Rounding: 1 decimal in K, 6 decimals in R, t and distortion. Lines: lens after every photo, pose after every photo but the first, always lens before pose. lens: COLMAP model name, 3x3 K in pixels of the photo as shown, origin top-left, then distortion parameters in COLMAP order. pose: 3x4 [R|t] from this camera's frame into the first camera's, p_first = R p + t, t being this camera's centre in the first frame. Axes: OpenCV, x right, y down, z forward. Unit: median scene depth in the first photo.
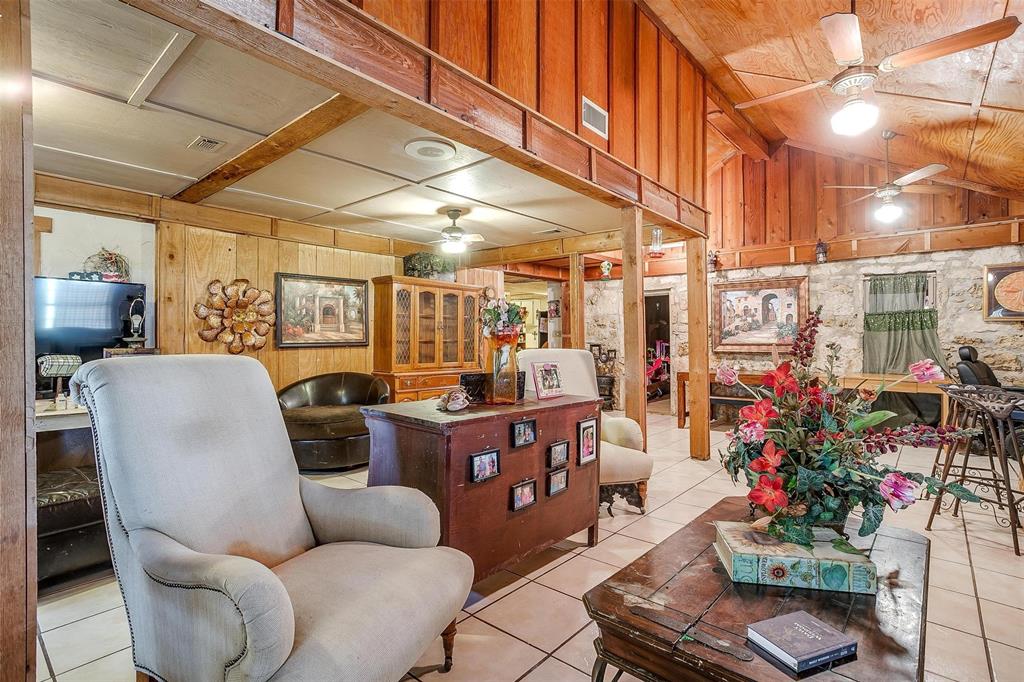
lens RADIAL K [[498.2, 0, 511.1], [0, 498.2, 339.7], [0, 0, 1]] dist [-0.004961, -0.000351]
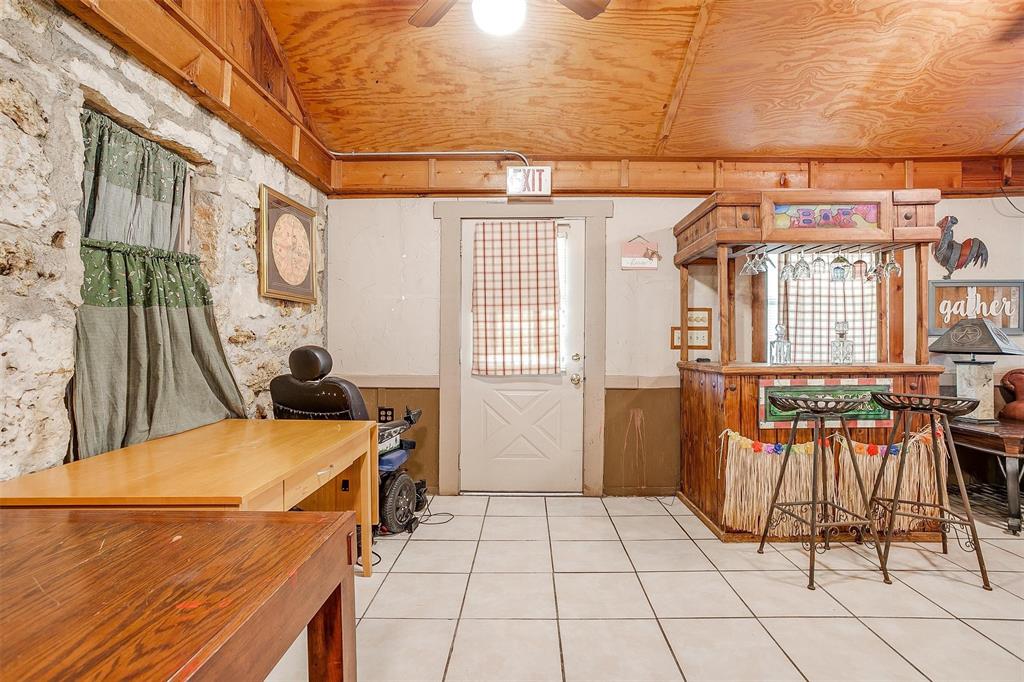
lens RADIAL K [[498.2, 0, 514.4], [0, 498.2, 333.7], [0, 0, 1]] dist [-0.004961, -0.000351]
pose [[-0.645911, 0.003666, 0.763404, 0.367265], [-0.000763, 0.999985, -0.005447, 0.001873], [-0.763412, -0.004101, -0.645899, 1.022403]]
